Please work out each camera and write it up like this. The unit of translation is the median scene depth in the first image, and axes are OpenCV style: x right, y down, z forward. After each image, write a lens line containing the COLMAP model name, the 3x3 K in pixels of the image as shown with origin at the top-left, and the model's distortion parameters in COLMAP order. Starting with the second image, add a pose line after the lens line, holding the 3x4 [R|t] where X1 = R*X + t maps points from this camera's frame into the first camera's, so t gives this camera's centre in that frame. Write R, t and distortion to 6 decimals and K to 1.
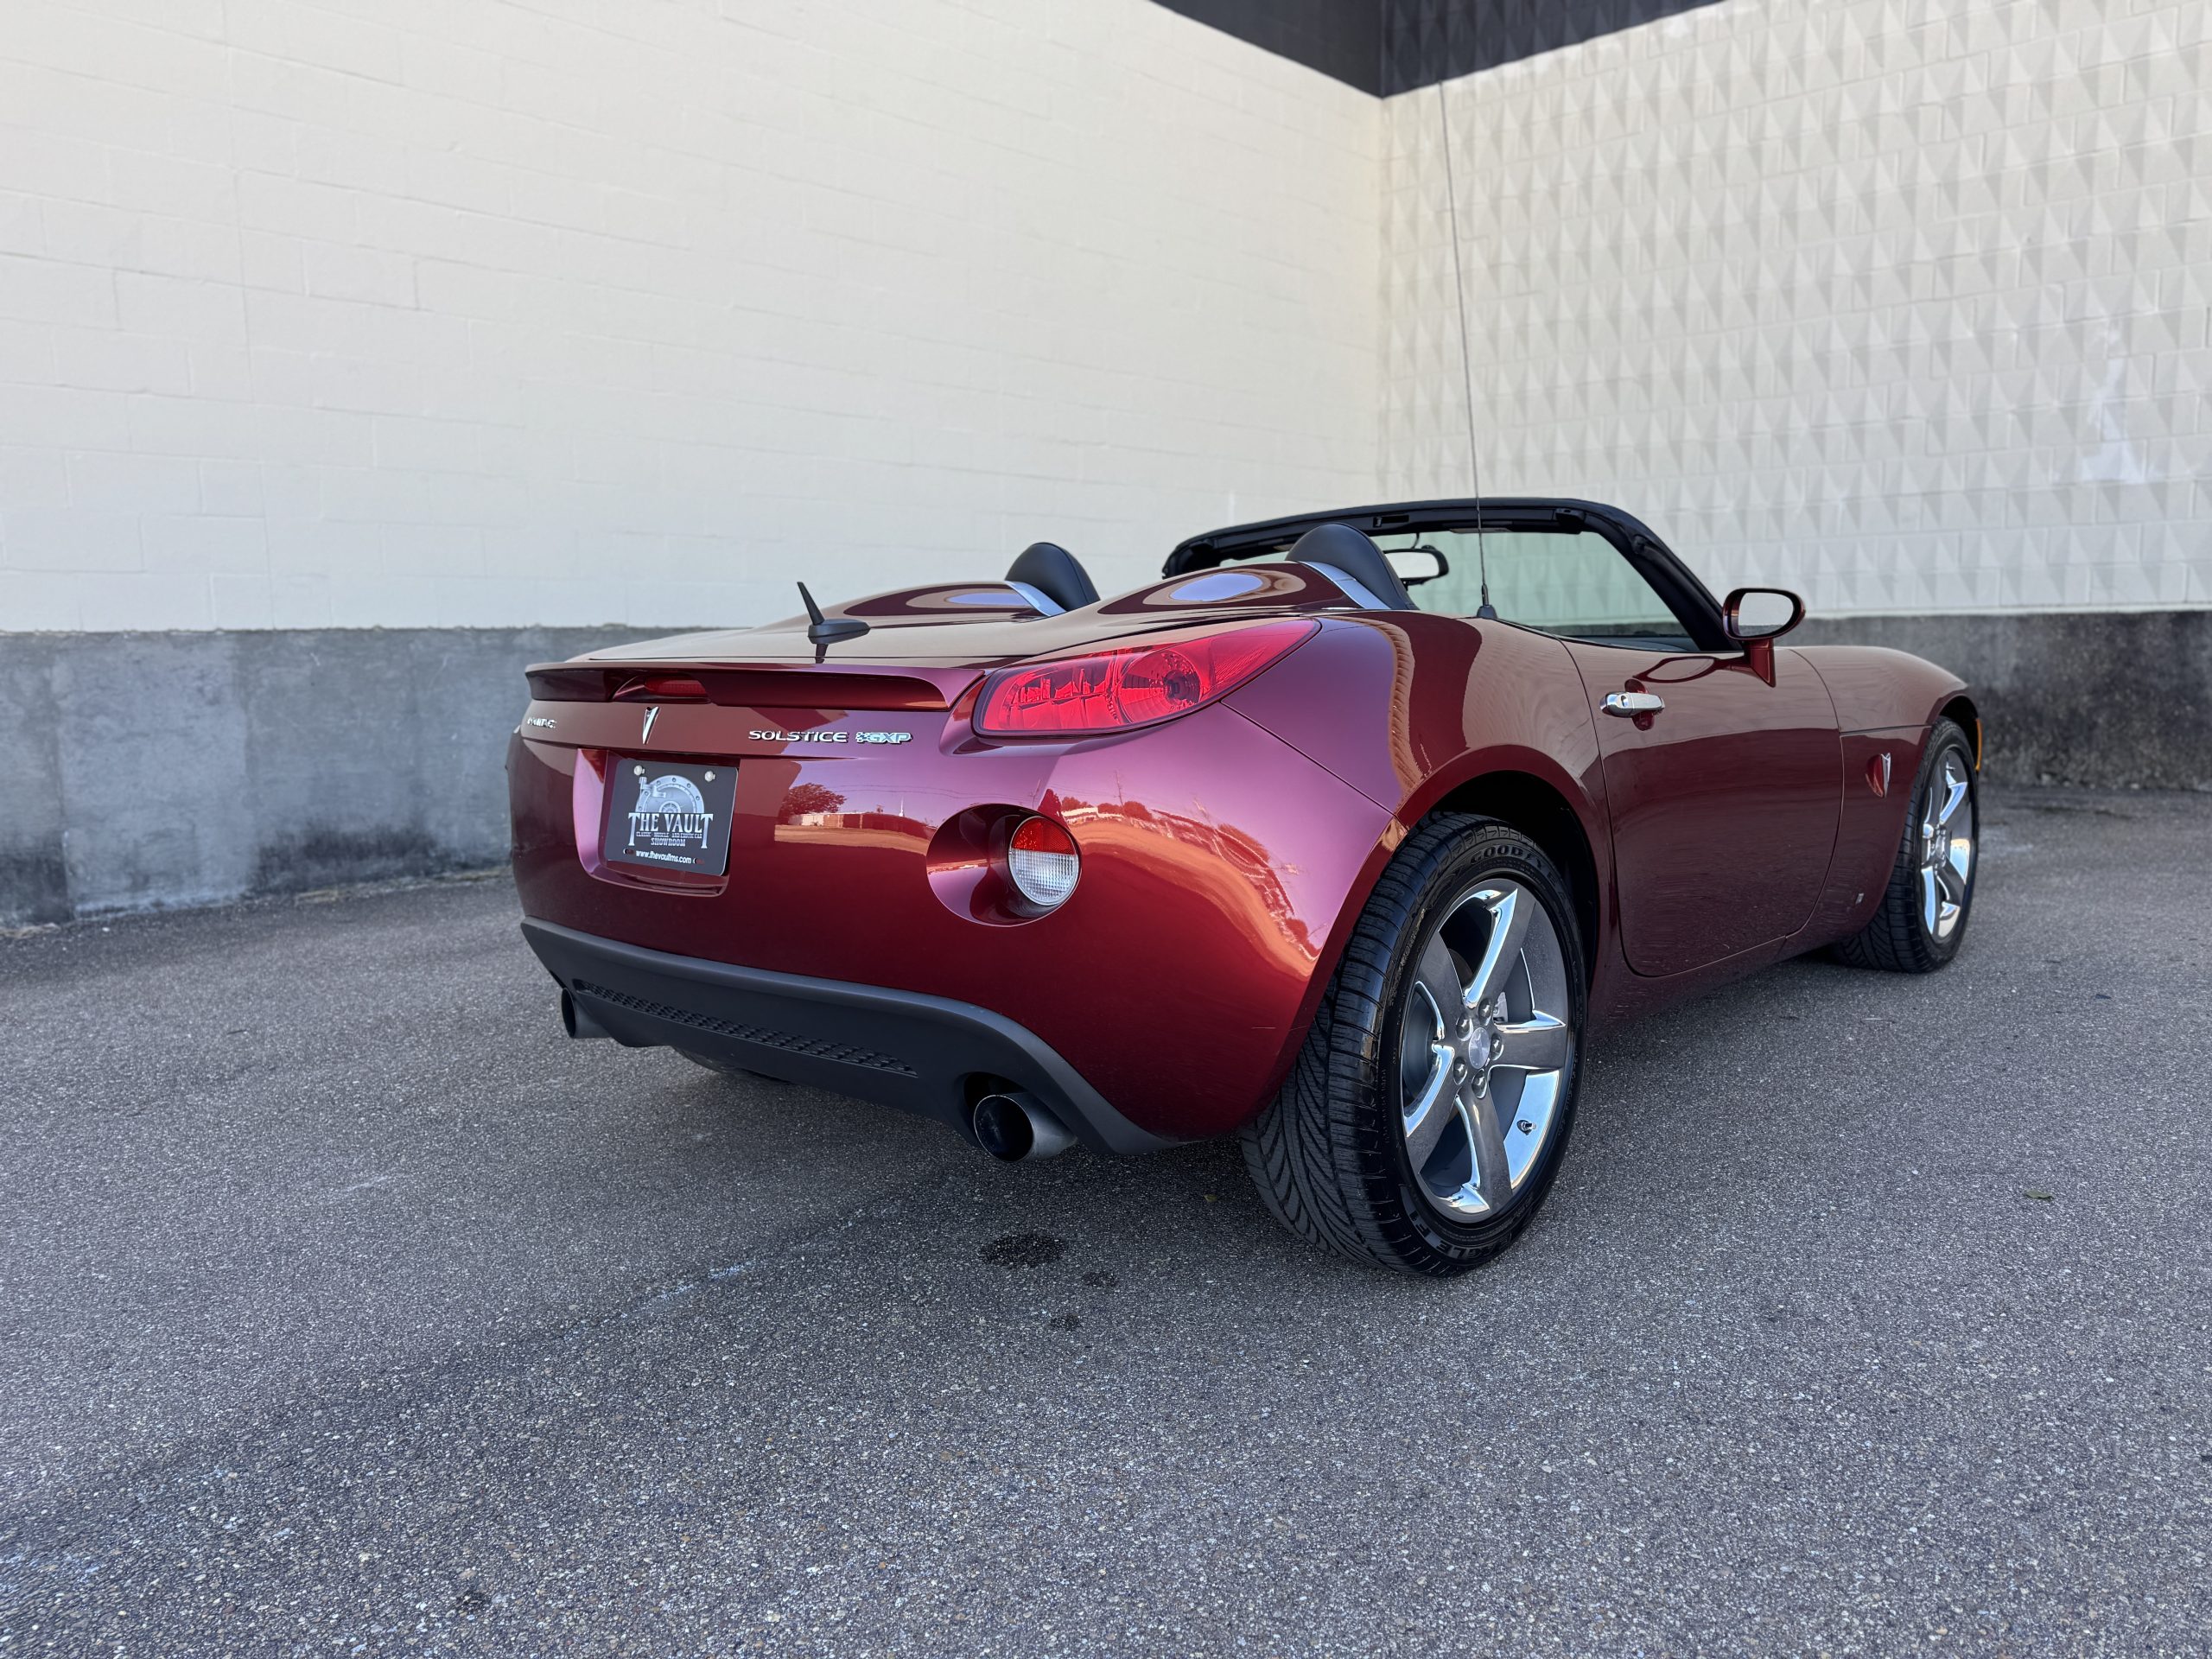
lens RADIAL K [[1561.7, 0, 1106.1], [0, 1561.7, 841.1], [0, 0, 1]] dist [0.025508, -0.029840]
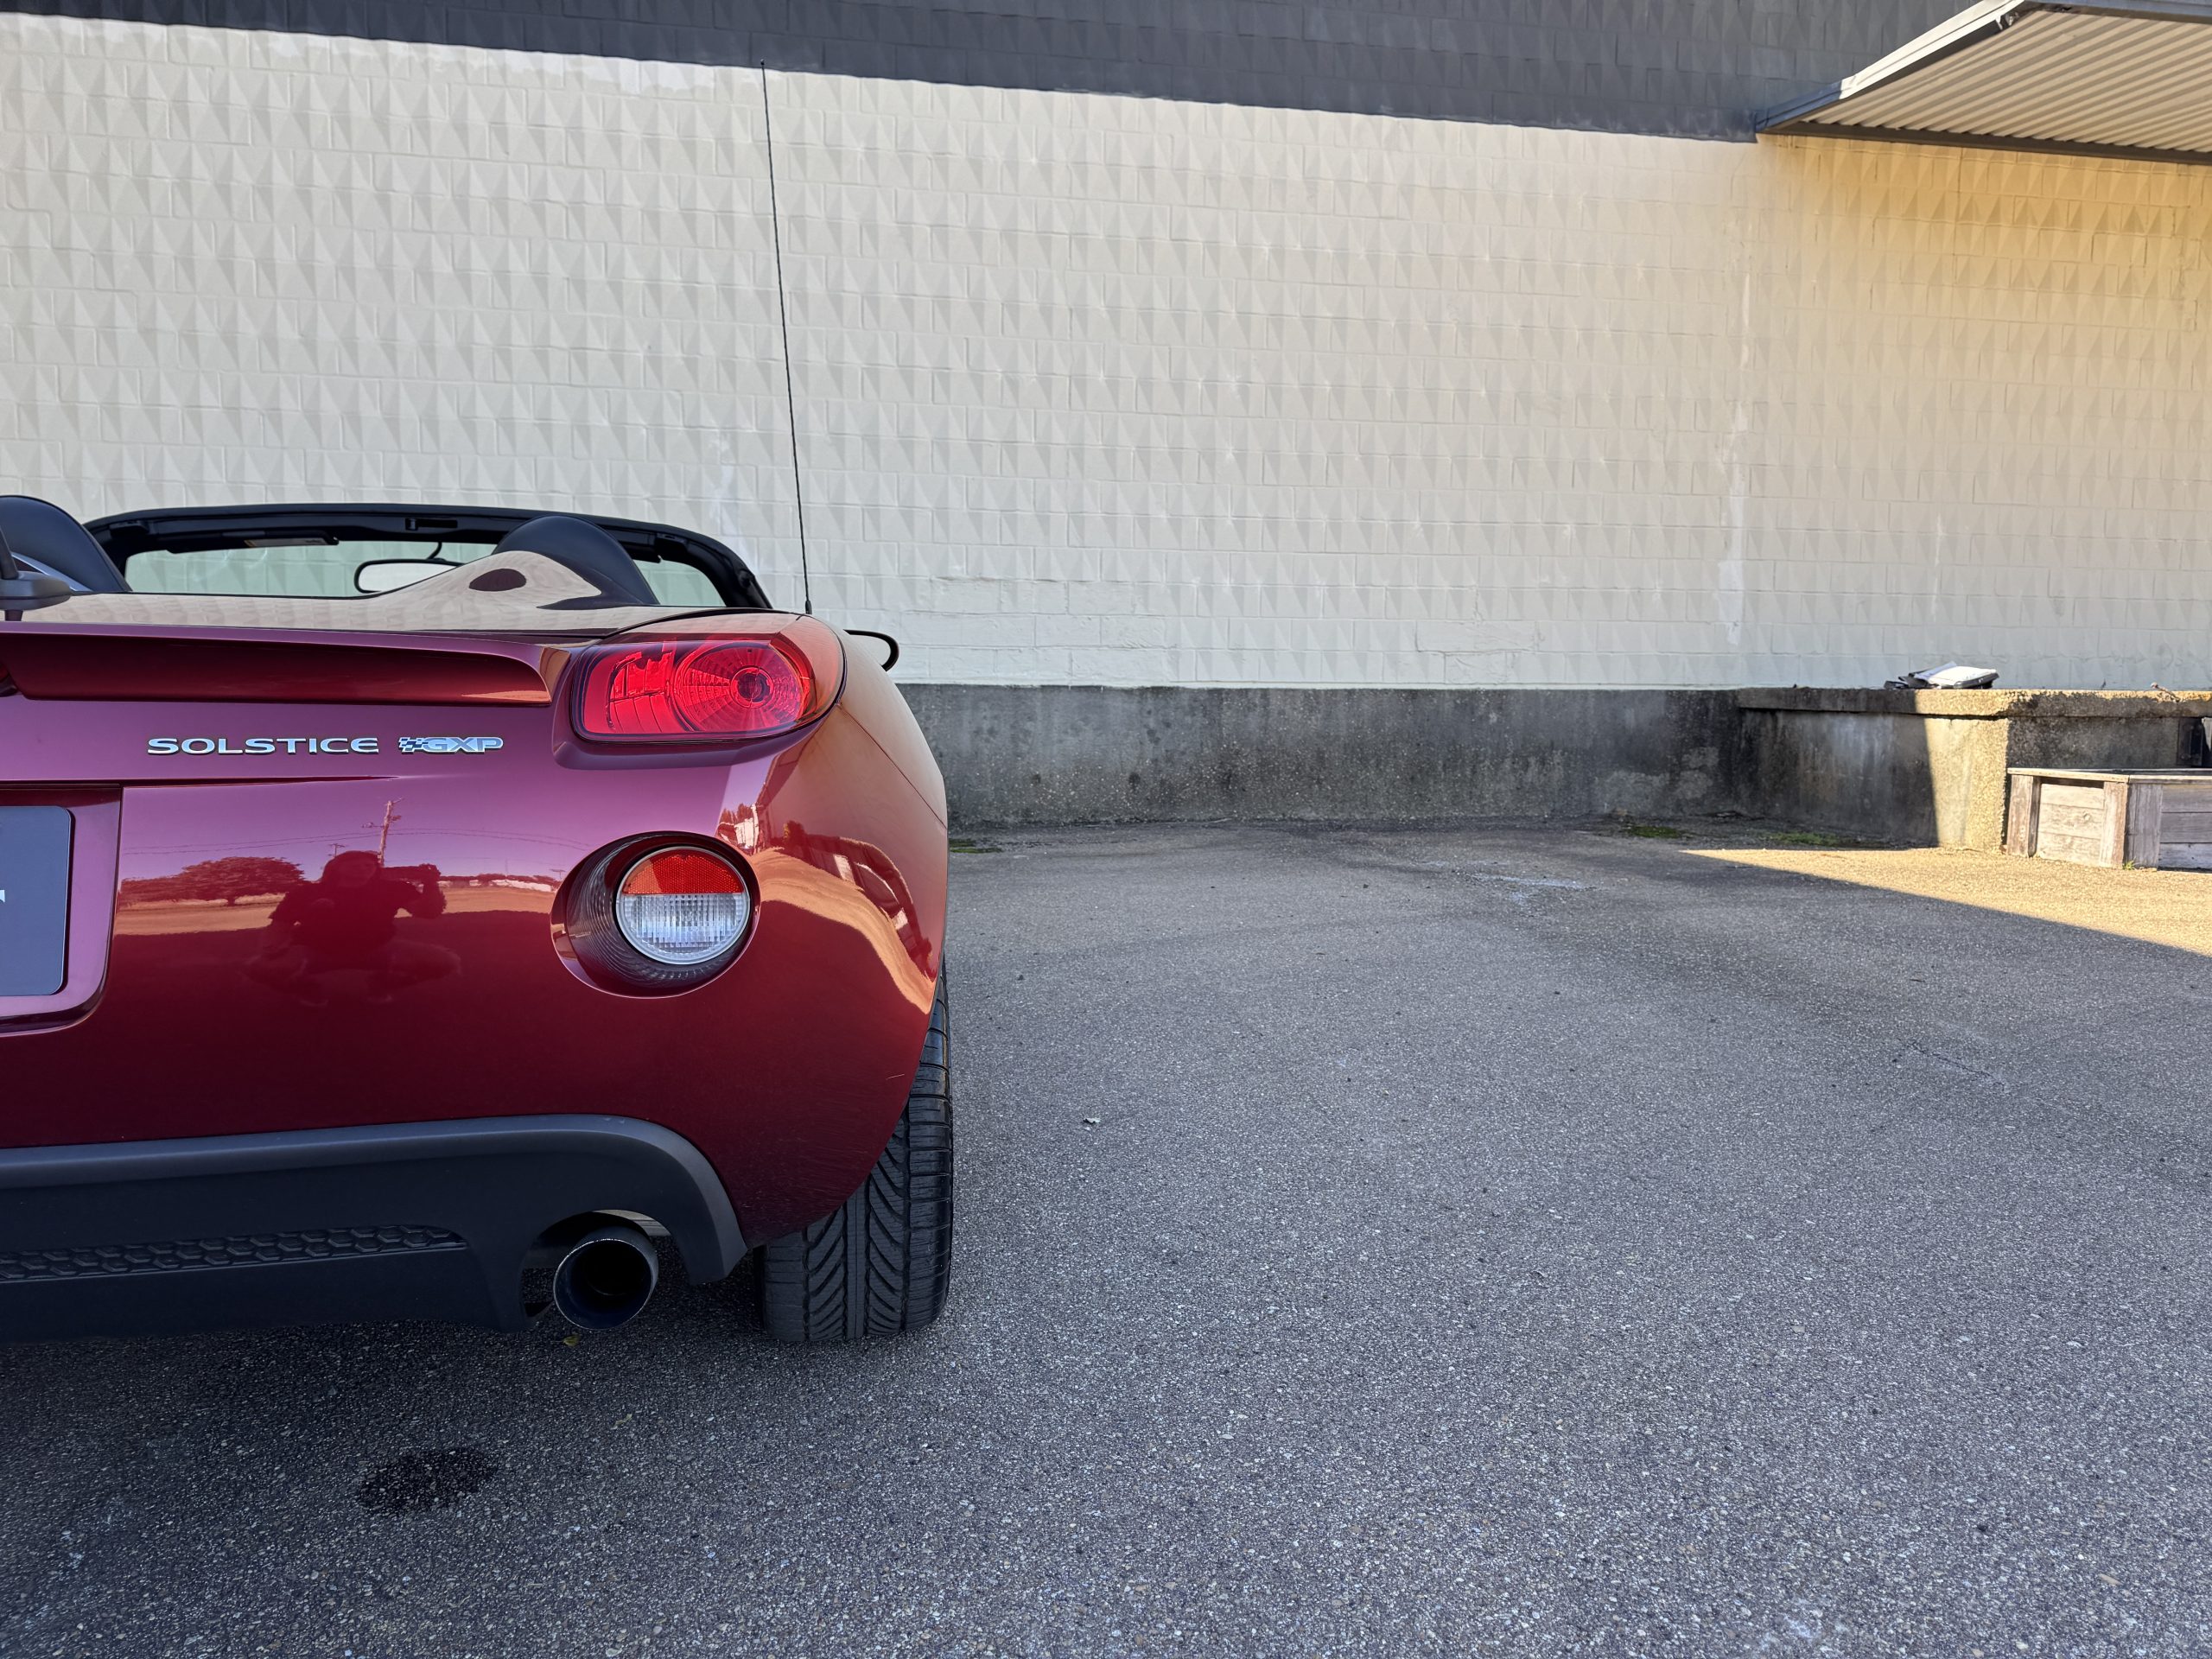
lens RADIAL K [[1545.4, 0, 1105.3], [0, 1545.4, 834.8], [0, 0, 1]] dist [0.160703, -0.314550]
pose [[0.603889, -0.045536, 0.795767, -0.127867], [0.085722, 0.996287, -0.008041, 0.000722], [-0.792445, 0.073071, 0.605550, 0.088176]]
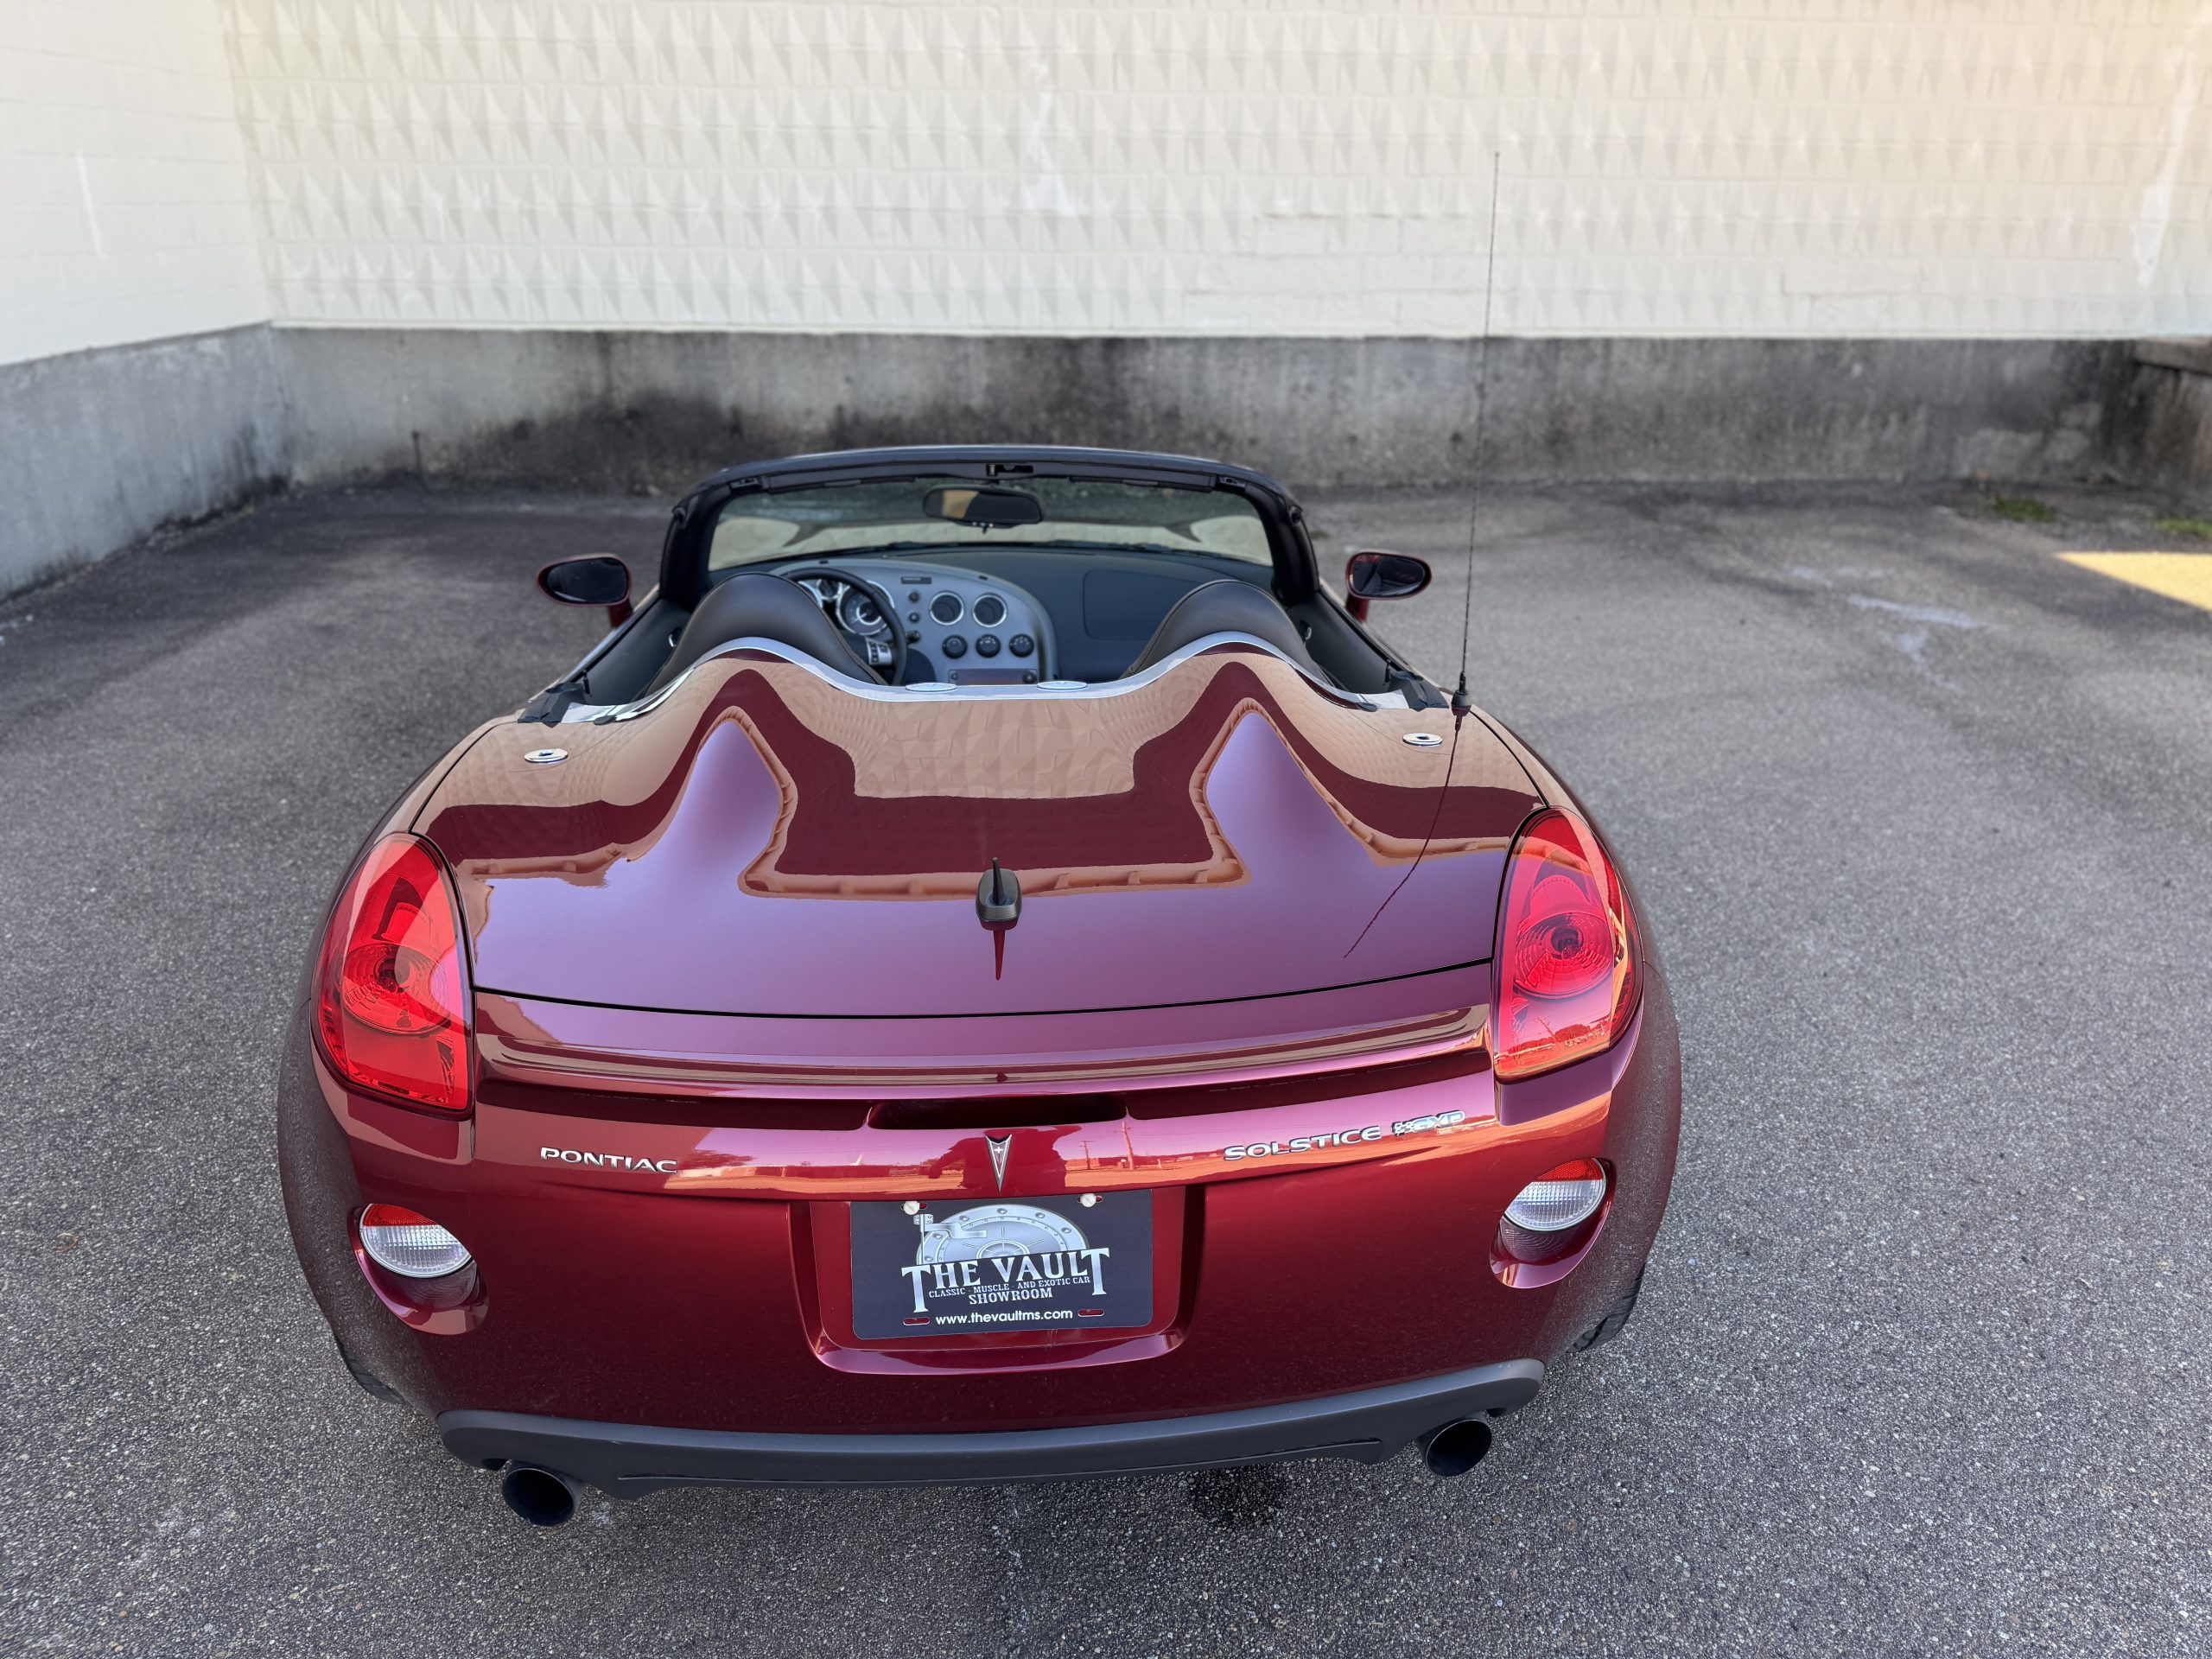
lens RADIAL K [[1572.1, 0, 1112.4], [0, 1572.1, 835.0], [0, 0, 1]] dist [0.018257, -0.020535]
pose [[0.695107, -0.246659, 0.675267, -0.190219], [0.072086, 0.958478, 0.275904, -0.110347], [-0.715283, -0.143105, 0.684025, 0.142248]]
